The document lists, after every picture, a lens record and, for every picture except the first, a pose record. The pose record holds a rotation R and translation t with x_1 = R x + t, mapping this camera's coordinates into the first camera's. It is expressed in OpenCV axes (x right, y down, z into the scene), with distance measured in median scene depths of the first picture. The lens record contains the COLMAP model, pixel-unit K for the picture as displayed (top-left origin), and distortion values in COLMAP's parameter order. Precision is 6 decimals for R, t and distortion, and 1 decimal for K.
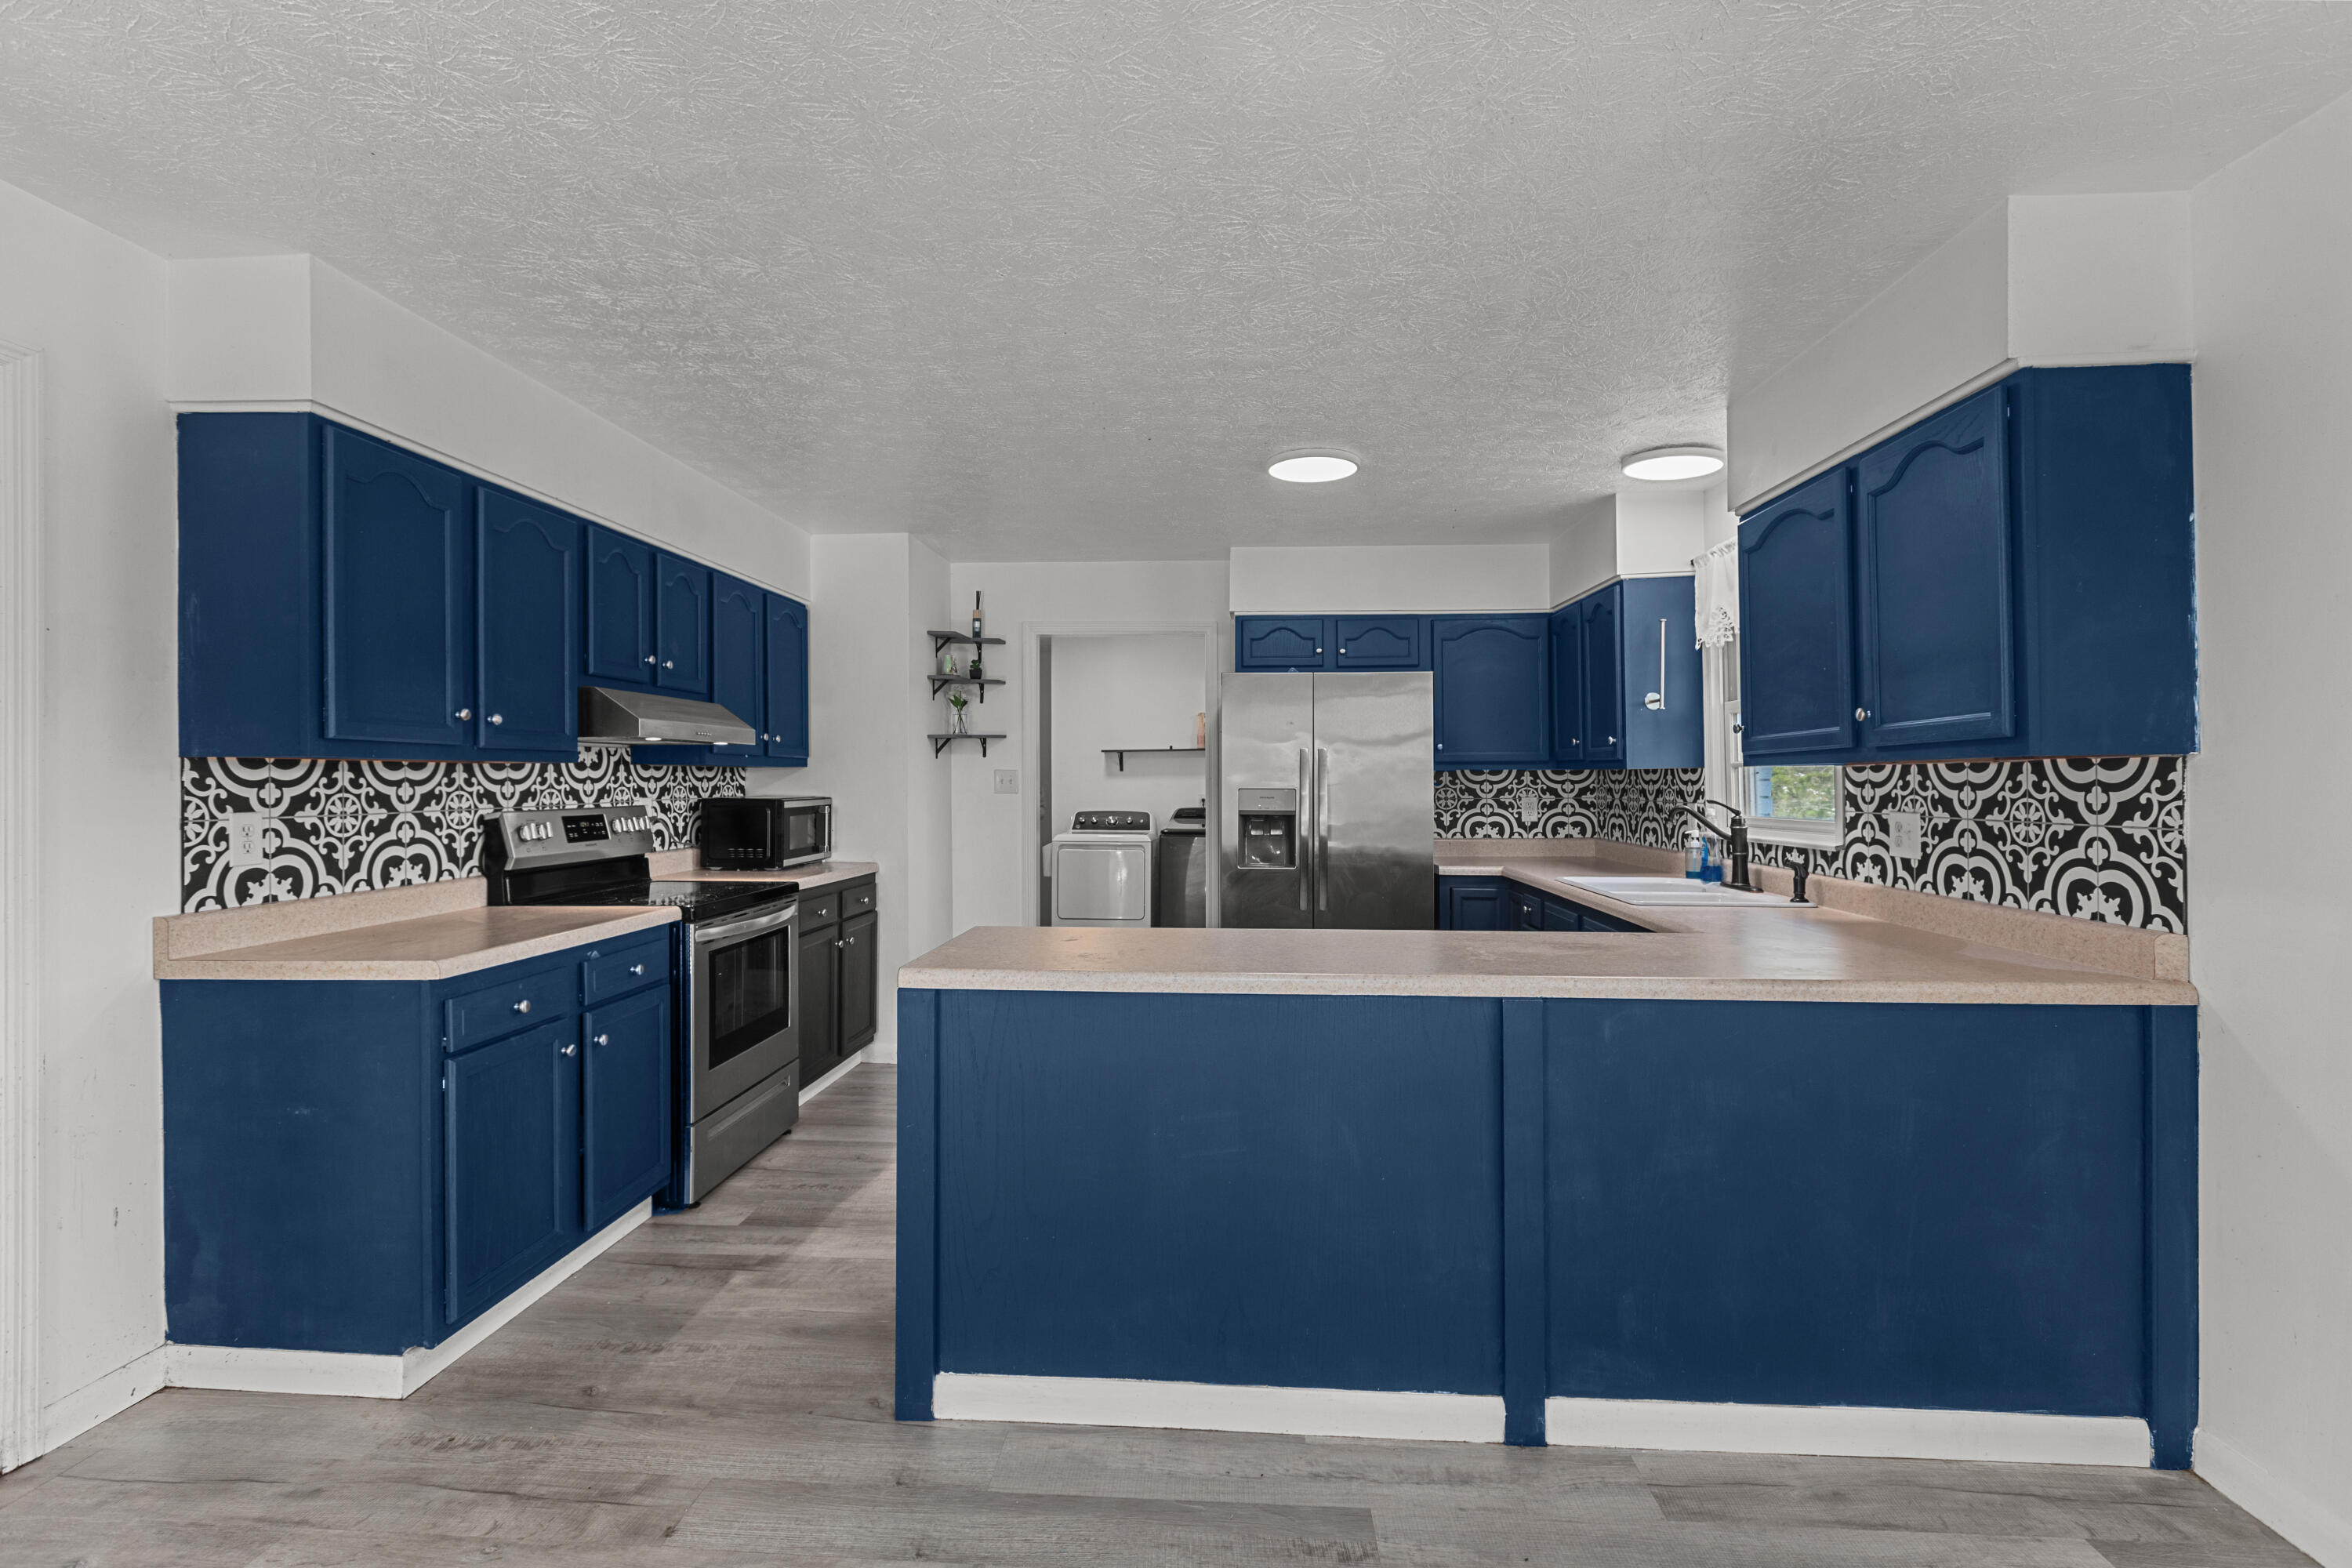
lens RADIAL K [[1053.1, 0, 1183.6], [0, 1053.1, 774.6], [0, 0, 1]] dist [0.000490, -0.000675]
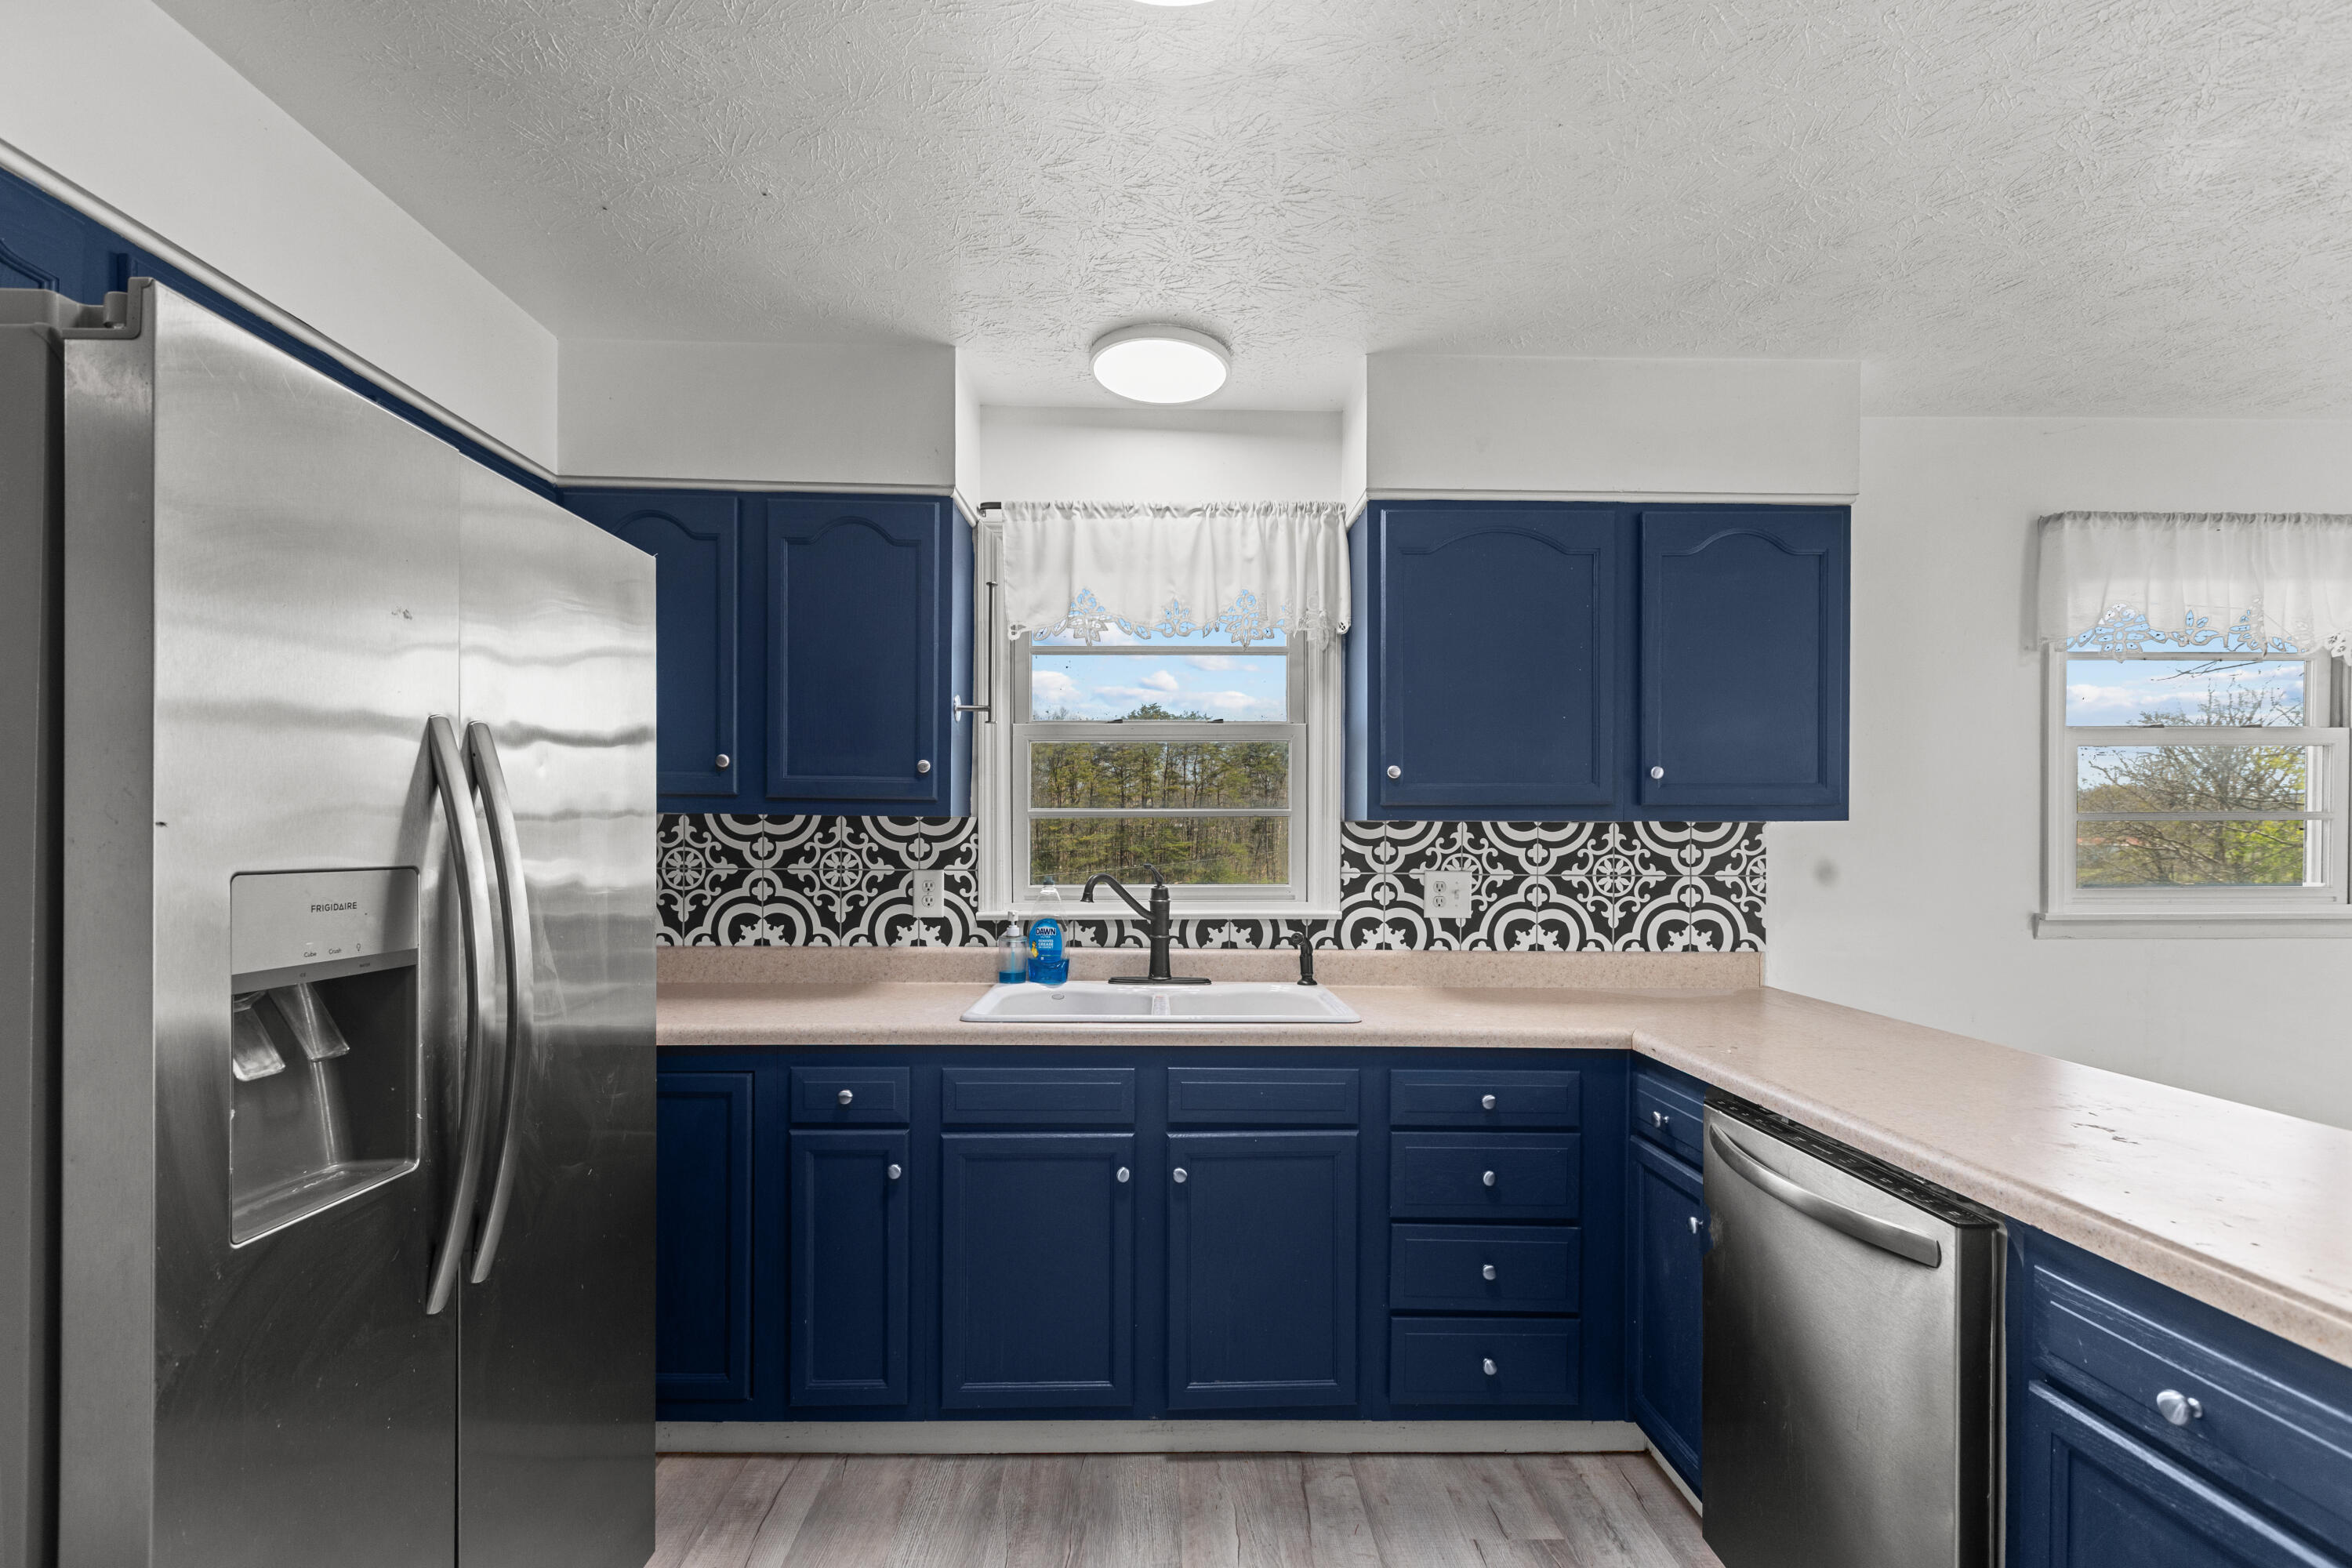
lens RADIAL K [[1313.2, 0, 1194.5], [0, 1313.2, 843.8], [0, 0, 1]] dist [0.013558, -0.001705]
pose [[-0.086485, -0.008893, 0.996213, -0.573974], [-0.011500, 0.999902, 0.007928, 0.004408], [-0.996187, -0.010771, -0.086579, 1.544344]]
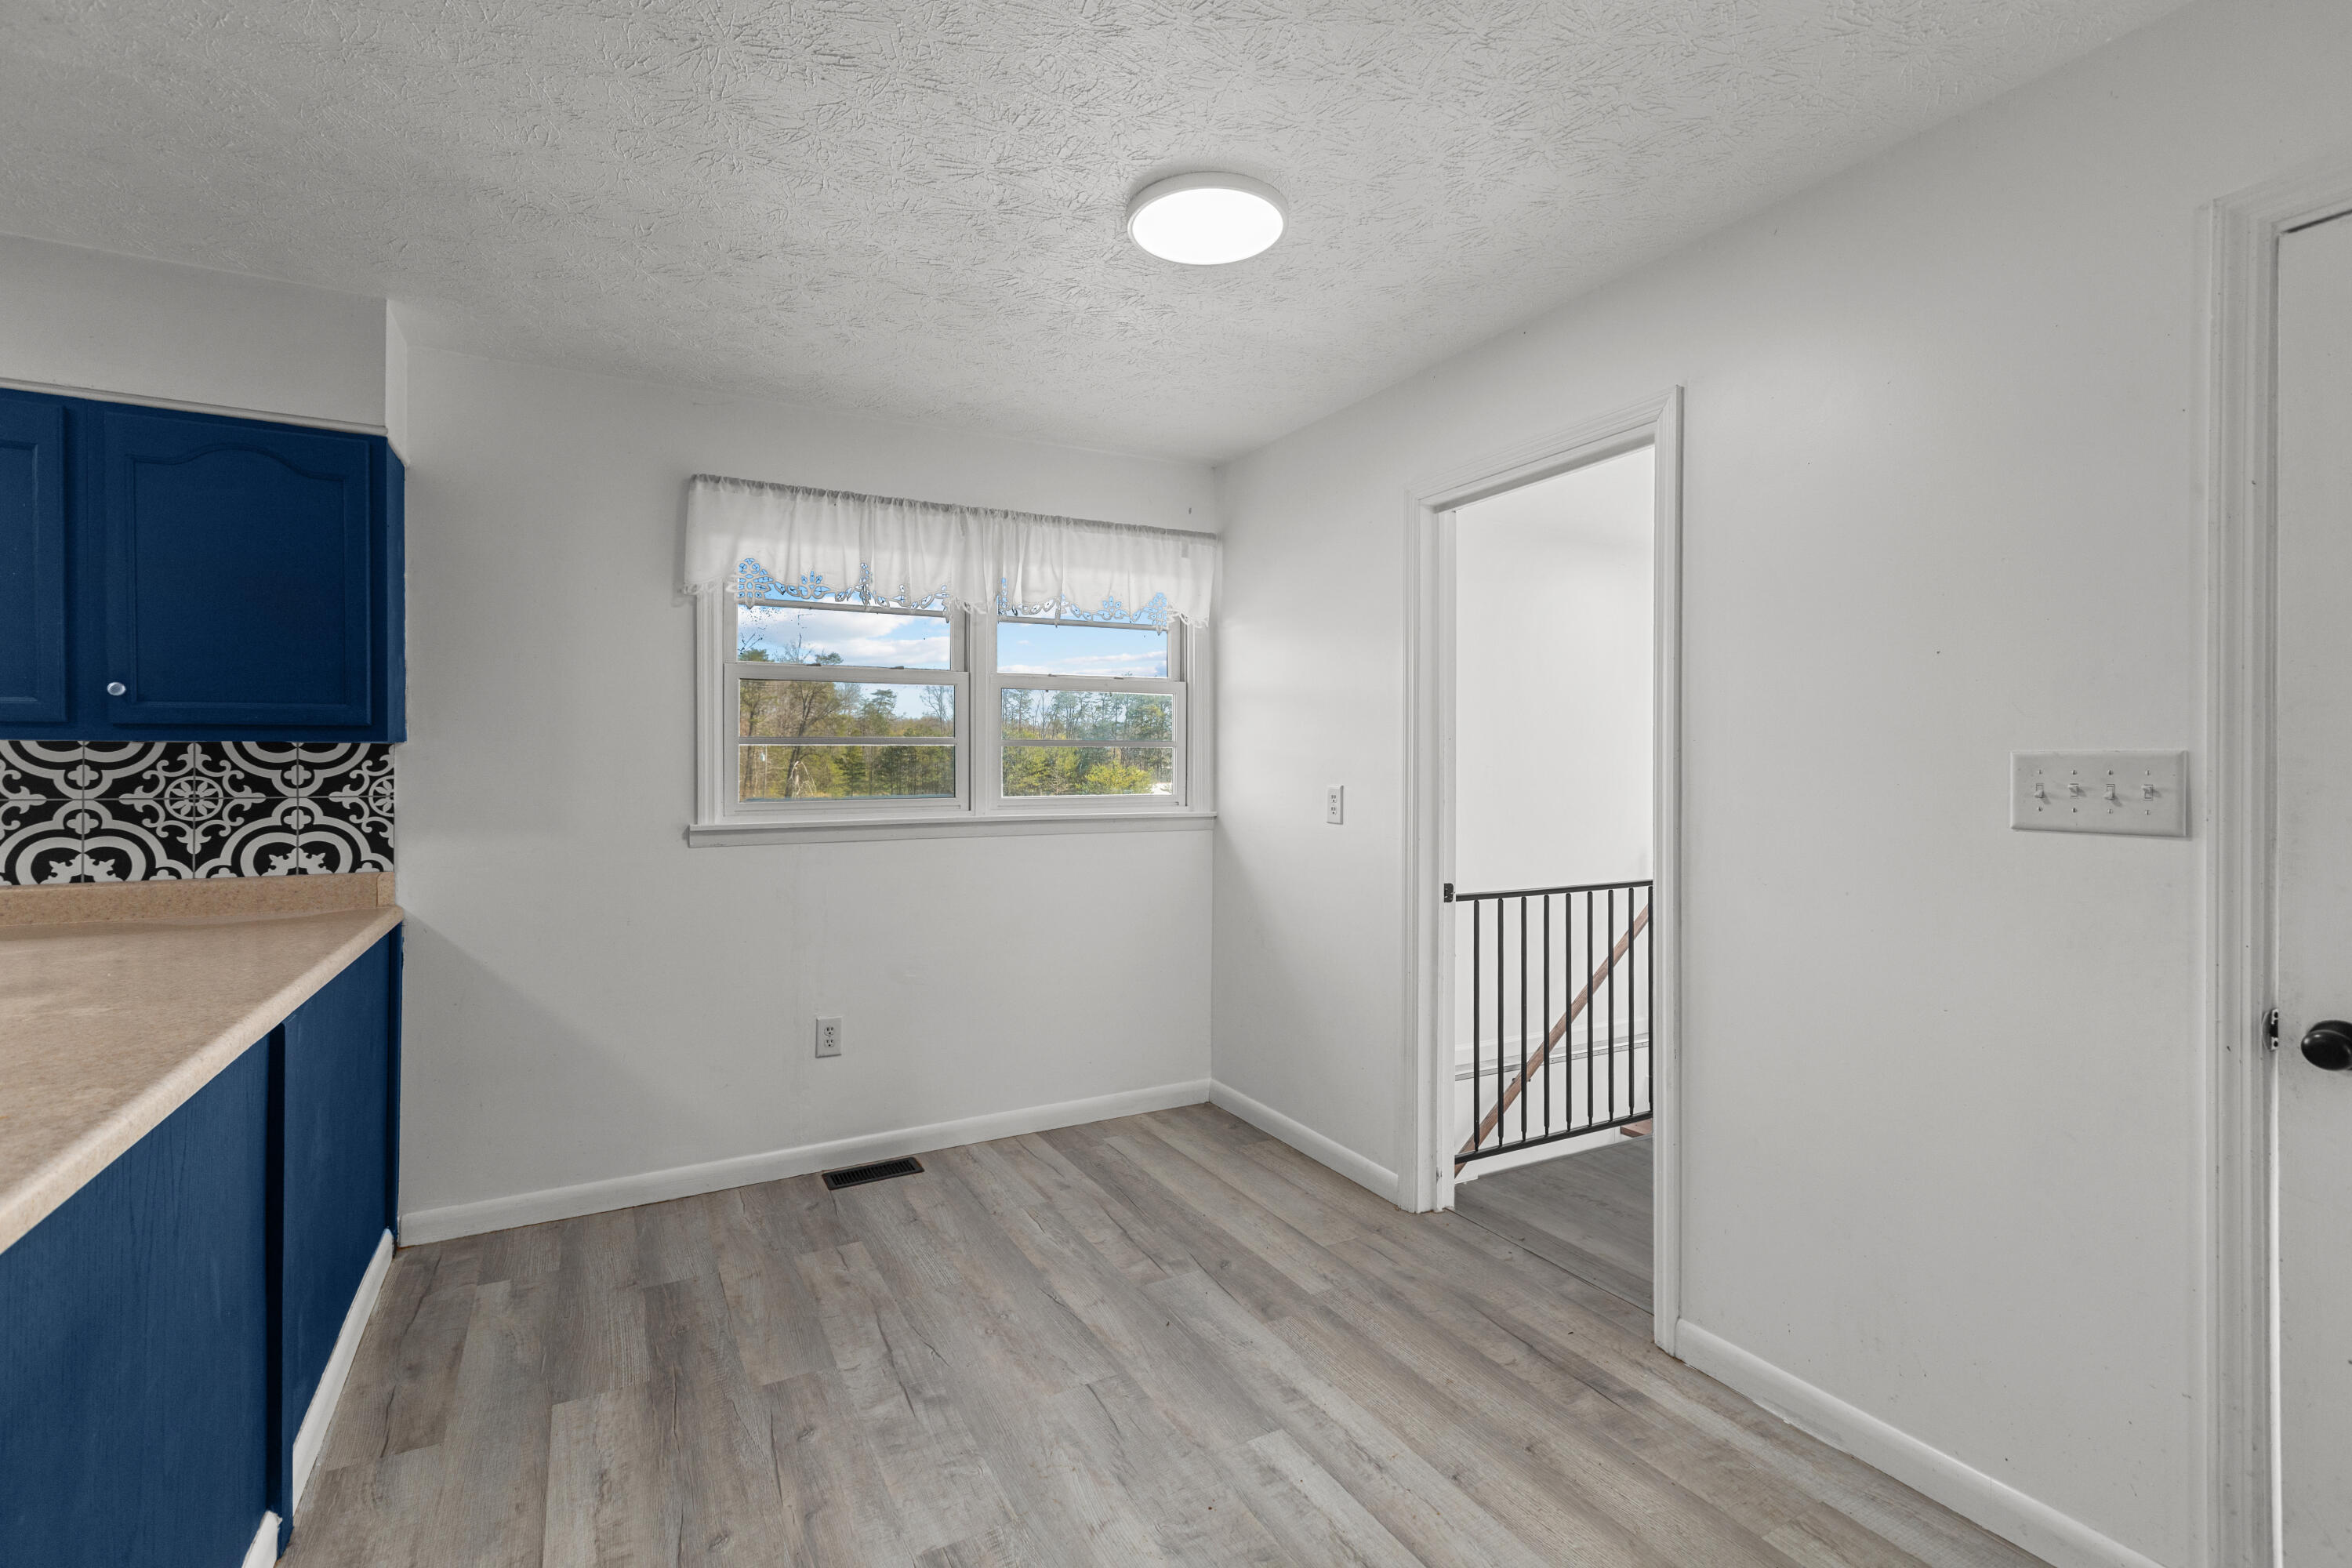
lens RADIAL K [[1053.1, 0, 1176.3], [0, 1053.1, 756.4], [0, 0, 1]] dist [0.000490, -0.000675]
pose [[-0.532722, 0.002039, 0.846288, -0.644319], [-0.009258, 0.999923, -0.008237, 0.001266], [-0.846240, -0.012223, -0.532662, 0.705313]]
